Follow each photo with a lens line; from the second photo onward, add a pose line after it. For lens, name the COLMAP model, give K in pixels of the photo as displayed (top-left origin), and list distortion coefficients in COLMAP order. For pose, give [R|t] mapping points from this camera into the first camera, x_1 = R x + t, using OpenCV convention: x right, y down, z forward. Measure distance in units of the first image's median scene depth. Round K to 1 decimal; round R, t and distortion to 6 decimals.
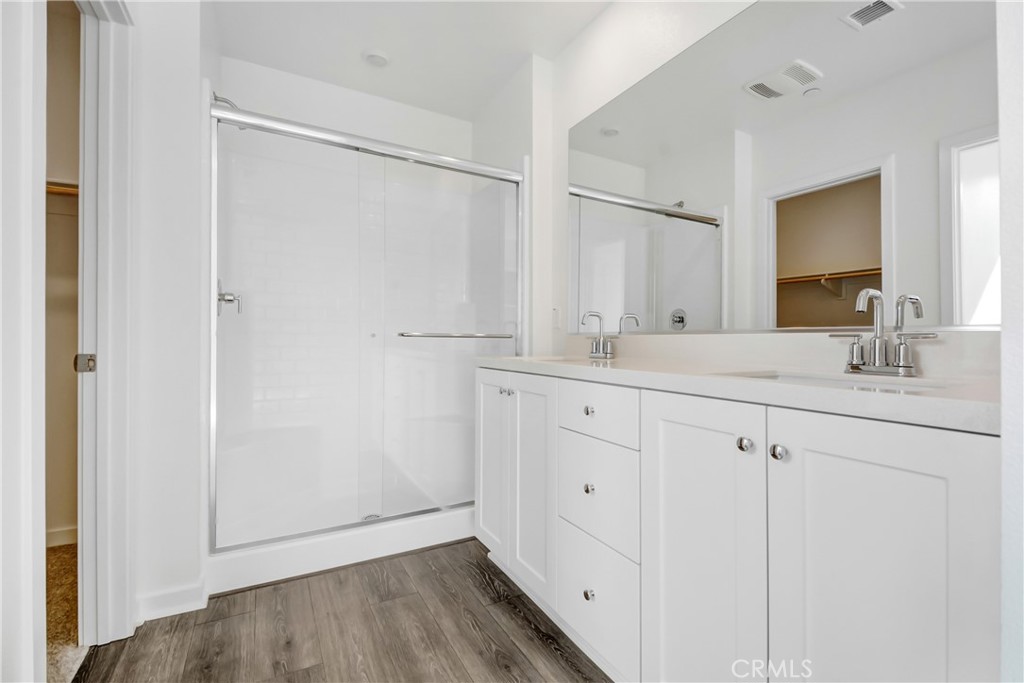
lens RADIAL K [[457.8, 0, 514.0], [0, 457.8, 337.9], [0, 0, 1]] dist [0.030707, -0.005199]
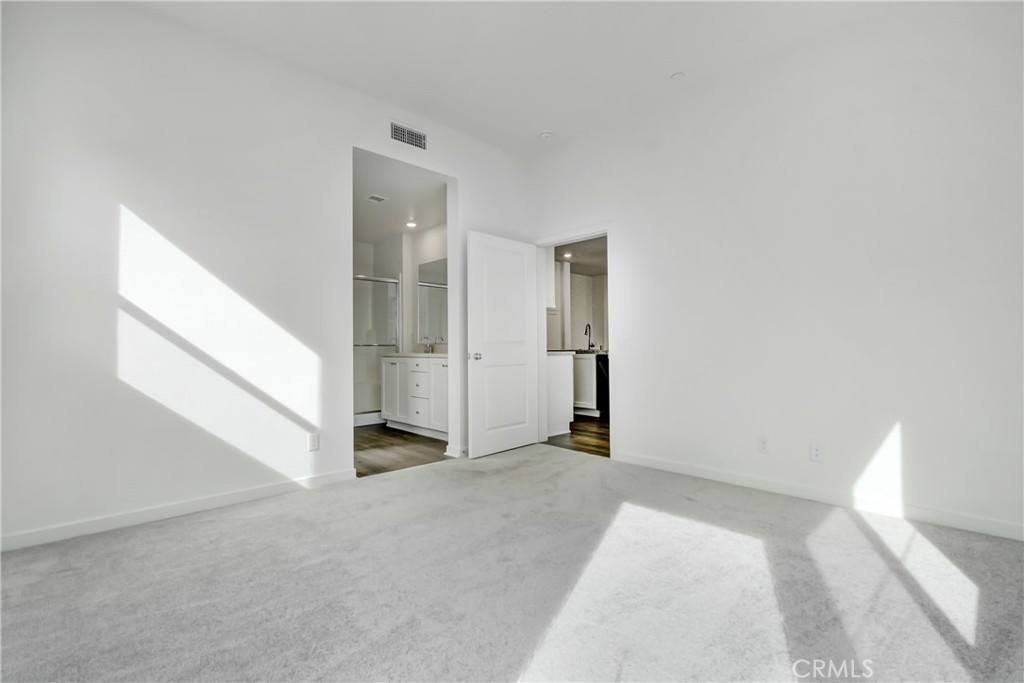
lens RADIAL K [[457.8, 0, 511.2], [0, 457.8, 343.1], [0, 0, 1]] dist [0.030707, -0.005199]
pose [[0.968077, -0.010169, 0.250447, -0.018742], [0.012618, 0.999887, -0.008171, 0.016579], [-0.250336, 0.011071, 0.968096, -1.684756]]
